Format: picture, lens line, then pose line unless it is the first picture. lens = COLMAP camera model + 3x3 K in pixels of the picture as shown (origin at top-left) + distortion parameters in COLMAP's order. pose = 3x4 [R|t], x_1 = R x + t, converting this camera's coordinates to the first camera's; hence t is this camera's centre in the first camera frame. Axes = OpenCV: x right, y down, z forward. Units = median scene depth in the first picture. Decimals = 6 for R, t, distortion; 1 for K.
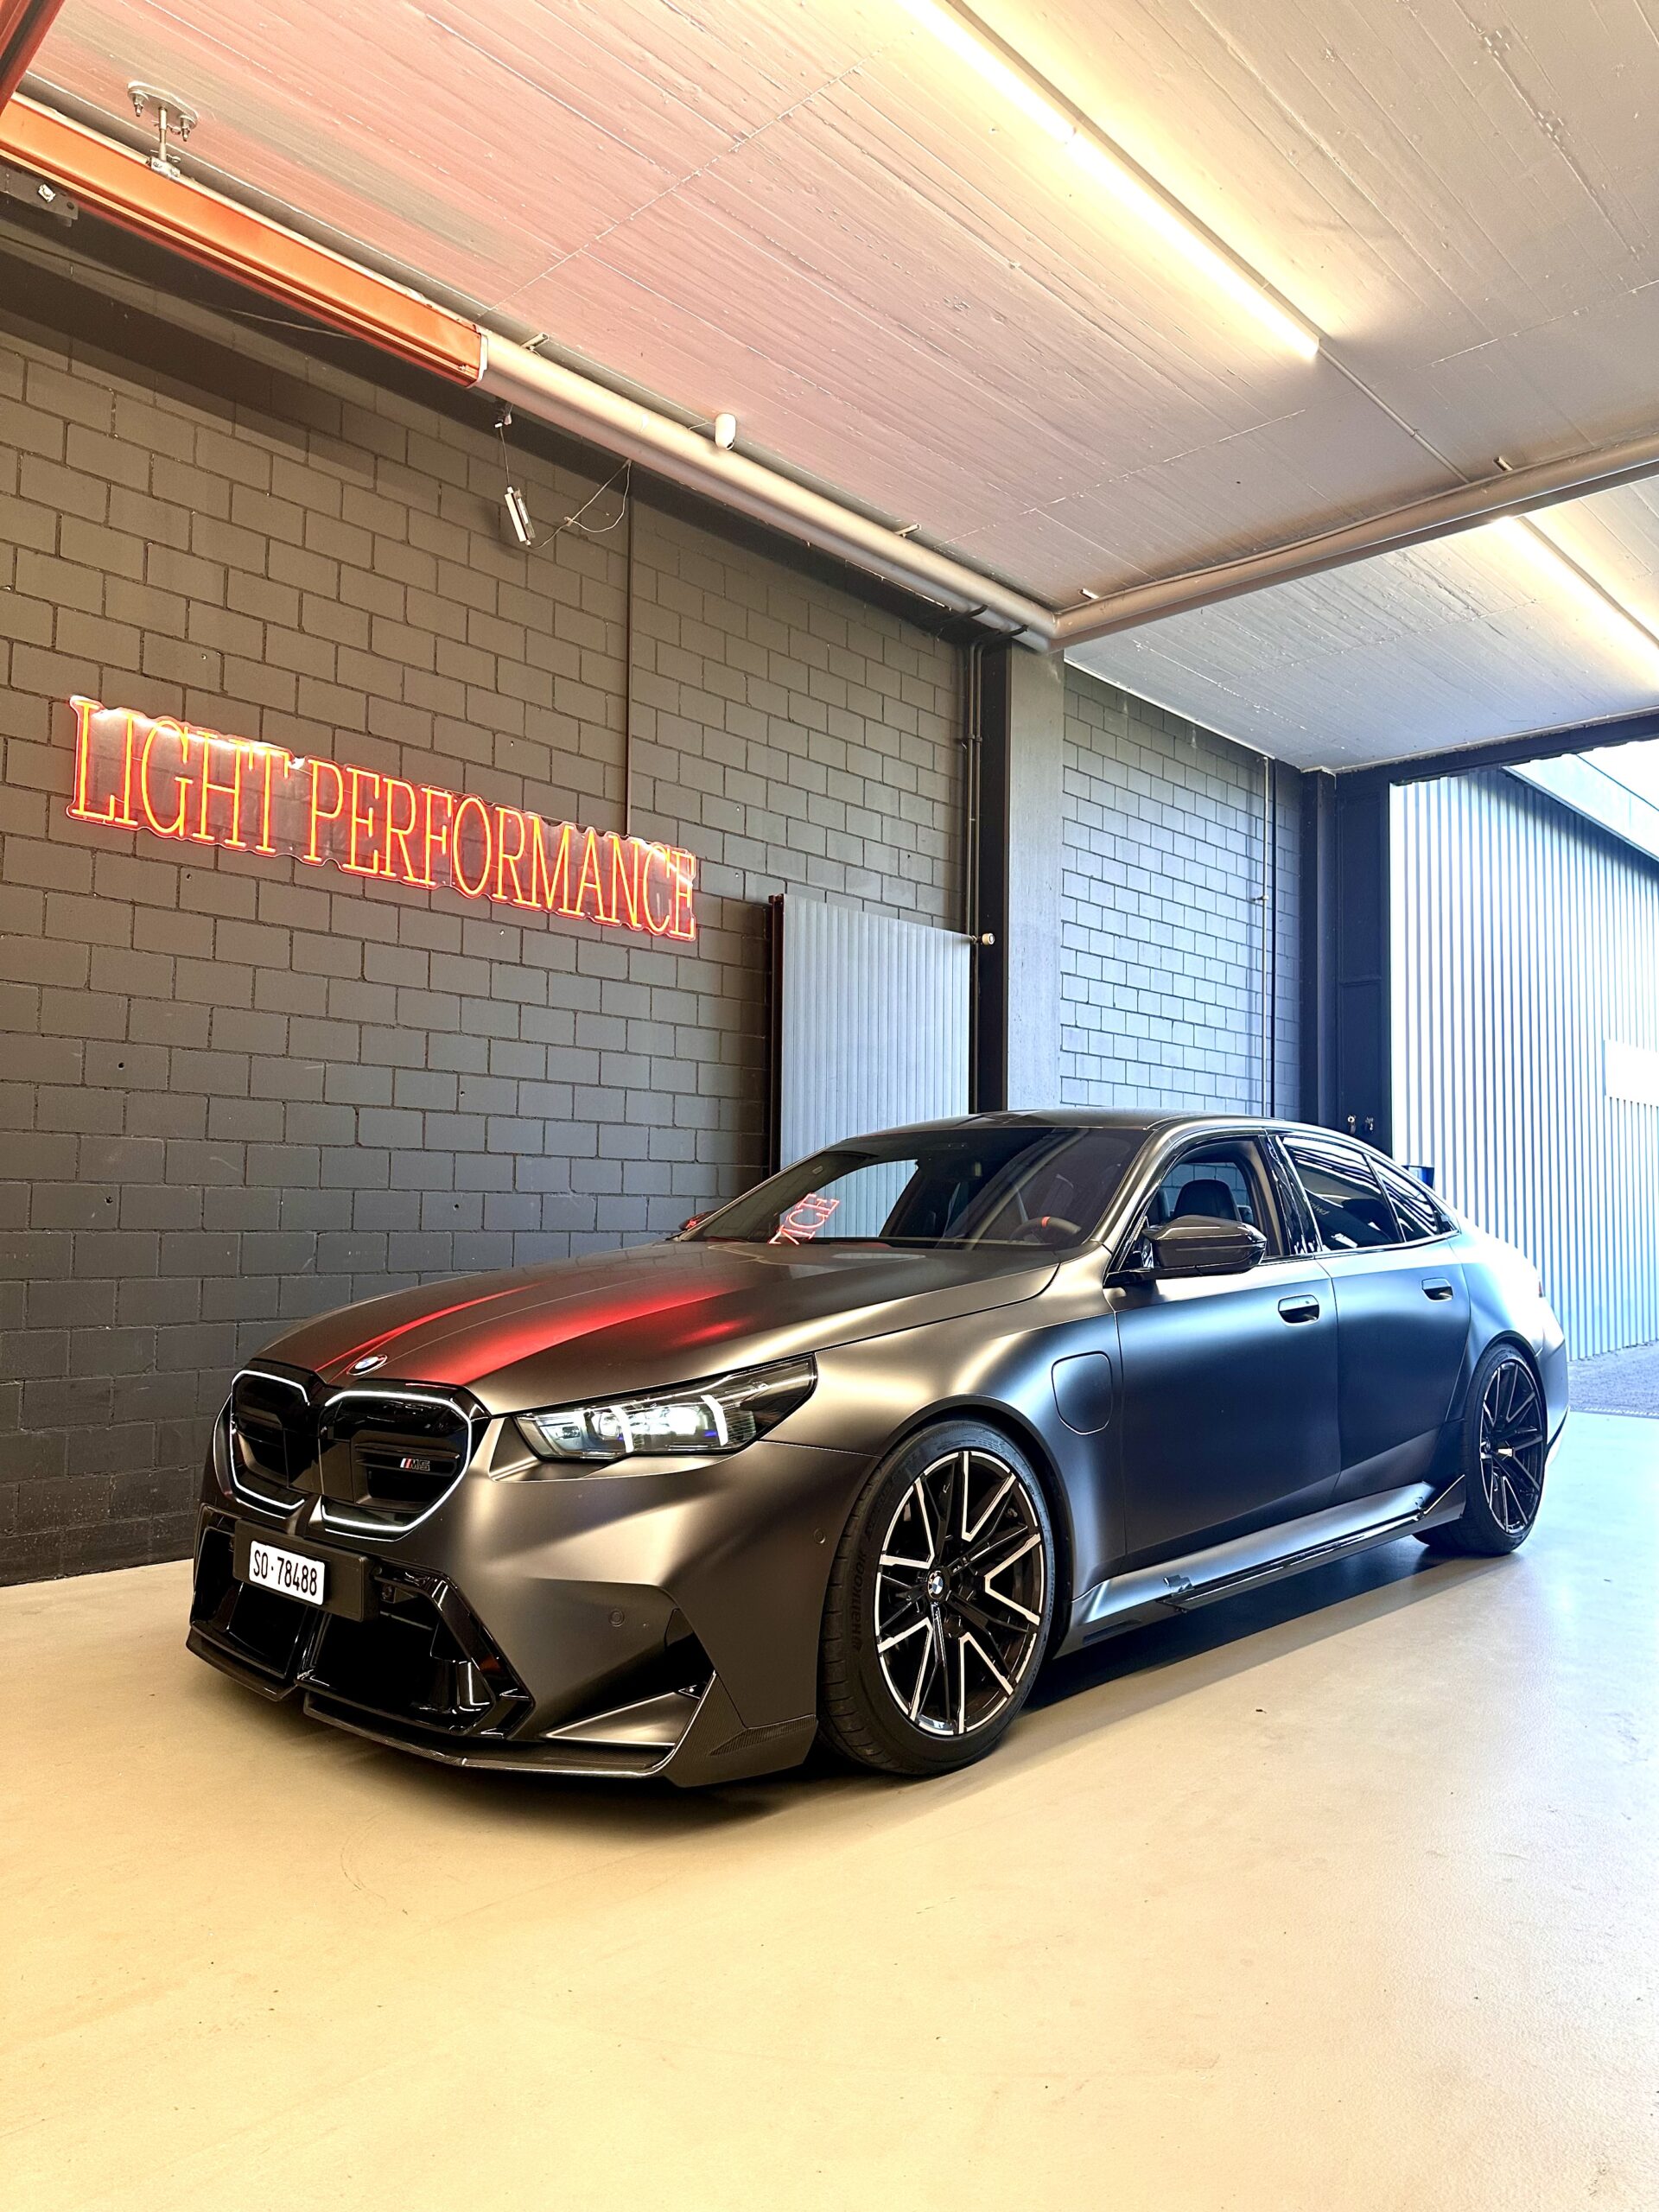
lens RADIAL K [[1576.1, 0, 836.5], [0, 1576.1, 1113.6], [0, 0, 1]] dist [0.089212, -0.133293]
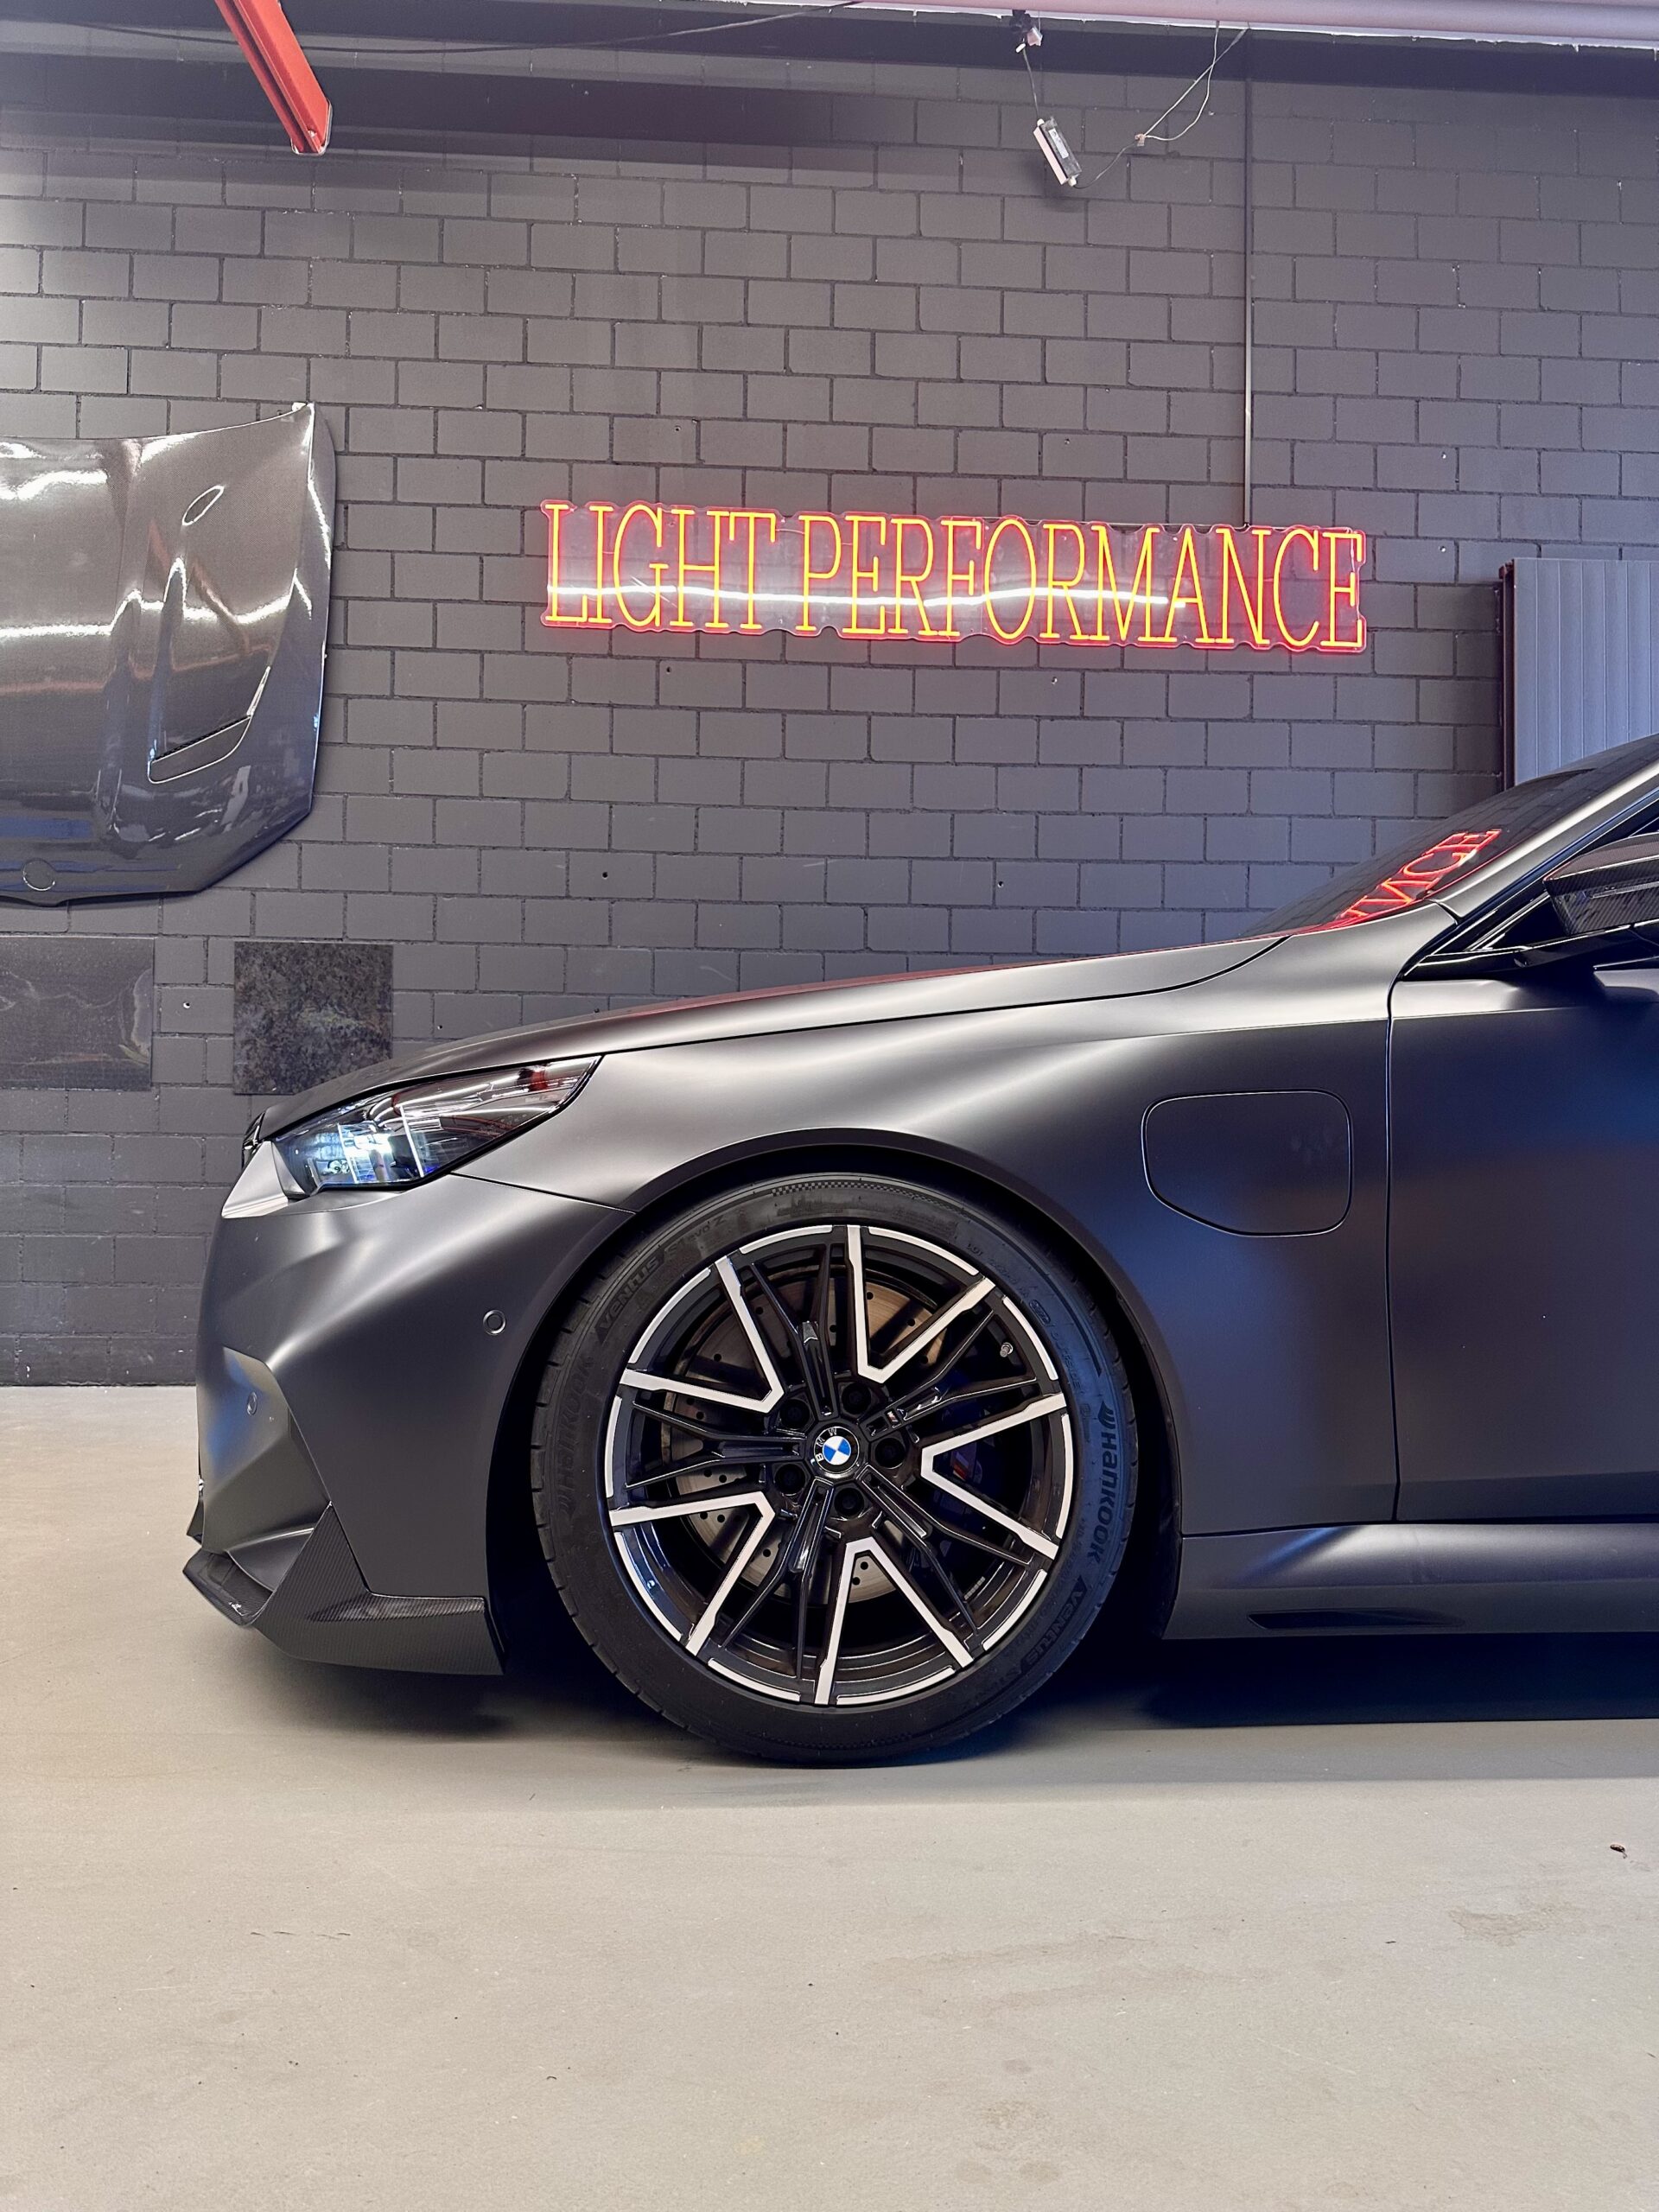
lens RADIAL K [[1576.1, 0, 836.5], [0, 1576.1, 1113.6], [0, 0, 1]] dist [0.089212, -0.133293]
pose [[0.718295, -0.026861, -0.695220, 0.276537], [0.046513, 0.998873, 0.009463, 0.097774], [0.694182, -0.039134, 0.718735, 0.342069]]
